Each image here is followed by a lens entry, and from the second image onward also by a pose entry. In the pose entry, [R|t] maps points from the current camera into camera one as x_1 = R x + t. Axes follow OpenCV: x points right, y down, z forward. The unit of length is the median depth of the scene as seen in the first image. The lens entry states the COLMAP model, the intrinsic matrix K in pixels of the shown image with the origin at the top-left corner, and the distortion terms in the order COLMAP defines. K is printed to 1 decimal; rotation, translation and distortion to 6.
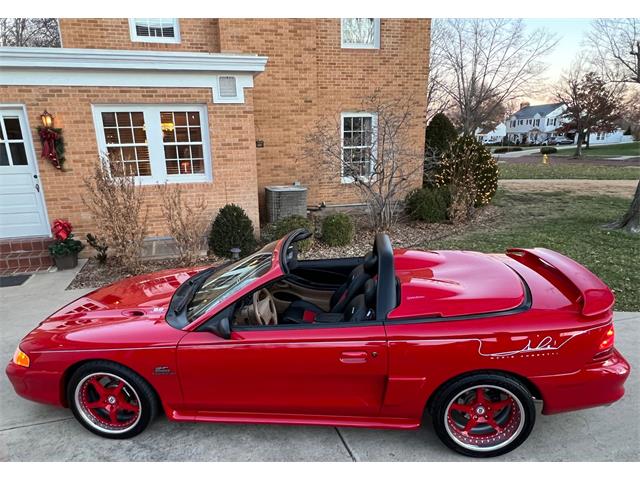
lens RADIAL K [[411.2, 0, 320.8], [0, 411.2, 253.5], [0, 0, 1]] dist [-0.003687, -0.002672]
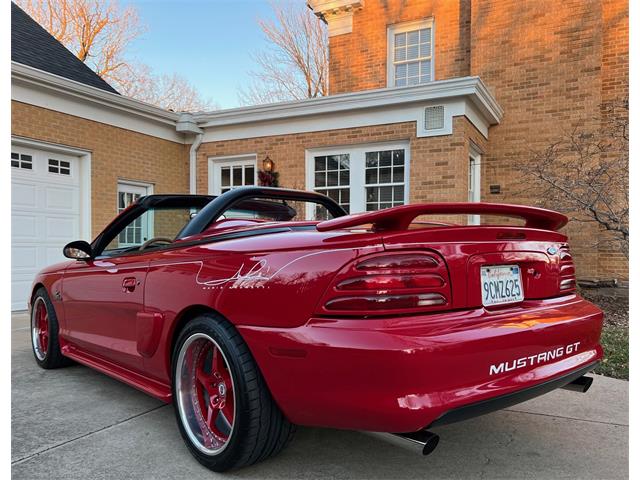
lens RADIAL K [[509.6, 0, 320.0], [0, 509.6, 240.0], [0, 0, 1]] dist [0.008753, -0.000911]
pose [[0.756891, 0.020194, -0.653229, 0.296704], [-0.182221, 0.966406, -0.181261, 0.079168], [0.627624, 0.256227, 0.735143, 0.129589]]
